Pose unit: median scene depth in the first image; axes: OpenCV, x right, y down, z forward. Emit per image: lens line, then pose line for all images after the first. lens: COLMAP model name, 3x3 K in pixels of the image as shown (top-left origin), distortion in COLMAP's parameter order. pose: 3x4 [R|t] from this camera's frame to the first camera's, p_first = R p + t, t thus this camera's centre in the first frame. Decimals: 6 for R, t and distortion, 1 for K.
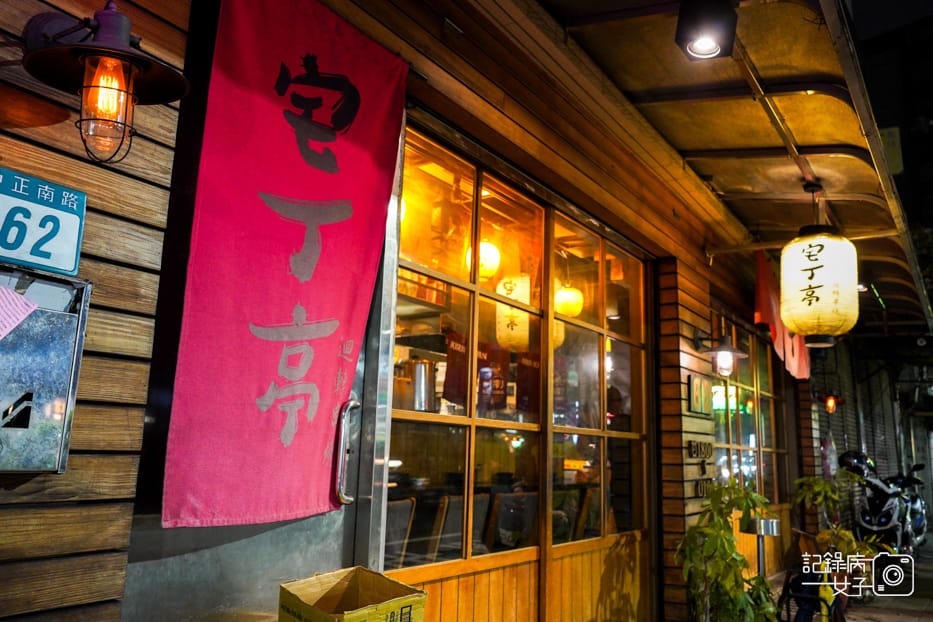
lens RADIAL K [[749.3, 0, 465.3], [0, 749.3, 310.2], [0, 0, 1]] dist [0.001496, -0.003142]
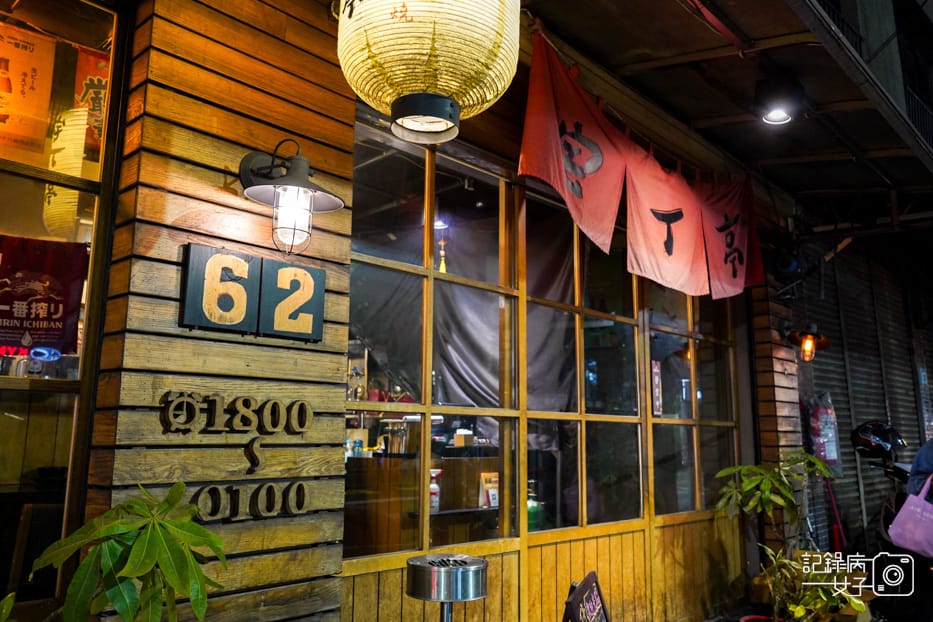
lens RADIAL K [[749.3, 0, 467.9], [0, 749.3, 309.7], [0, 0, 1]] dist [0.001496, -0.003142]
pose [[0.987971, -0.043464, -0.148405, 0.304383], [0.045899, 0.998861, 0.013025, 0.073698], [0.147670, -0.019680, 0.988841, 0.346312]]
